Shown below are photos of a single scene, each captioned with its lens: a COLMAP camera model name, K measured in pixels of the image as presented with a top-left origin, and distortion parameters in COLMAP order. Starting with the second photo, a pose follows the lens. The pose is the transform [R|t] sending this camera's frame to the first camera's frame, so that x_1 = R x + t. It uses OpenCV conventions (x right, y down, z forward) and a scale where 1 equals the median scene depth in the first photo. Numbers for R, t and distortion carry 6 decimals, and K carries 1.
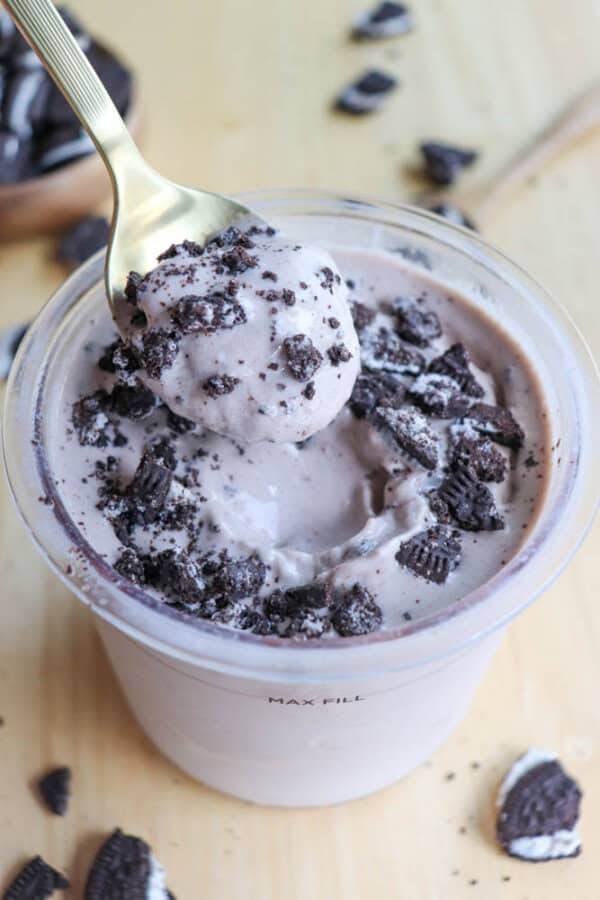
lens RADIAL K [[977.3, 0, 300.0], [0, 977.3, 450.0], [0, 0, 1]] dist [-0.064903, -0.029131]
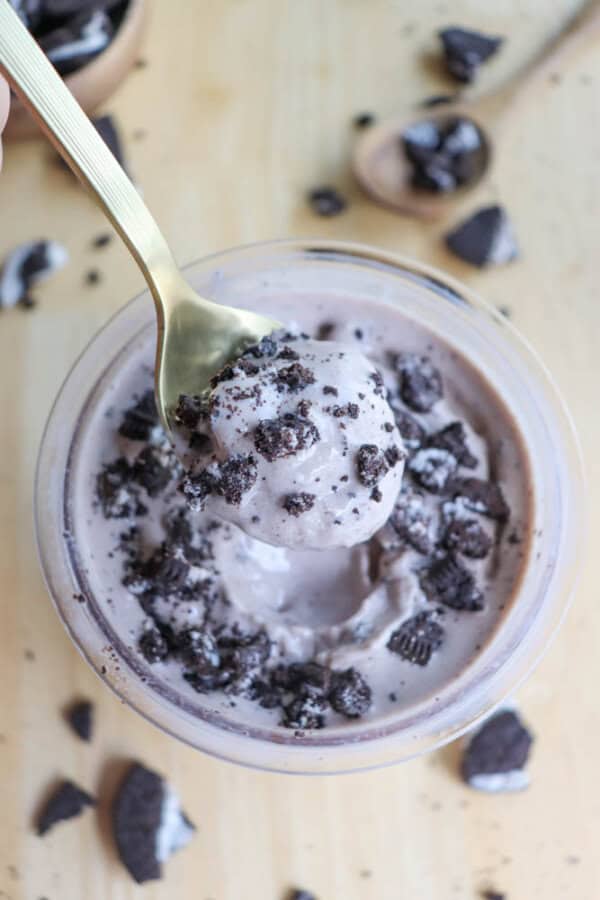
lens RADIAL K [[977.3, 0, 300.0], [0, 977.3, 450.0], [0, 0, 1]] dist [-0.064903, -0.029131]
pose [[0.999449, 0.031178, 0.011351, -0.021930], [-0.033120, 0.957994, 0.284870, -0.408520], [-0.001993, -0.285089, 0.958499, -0.029995]]
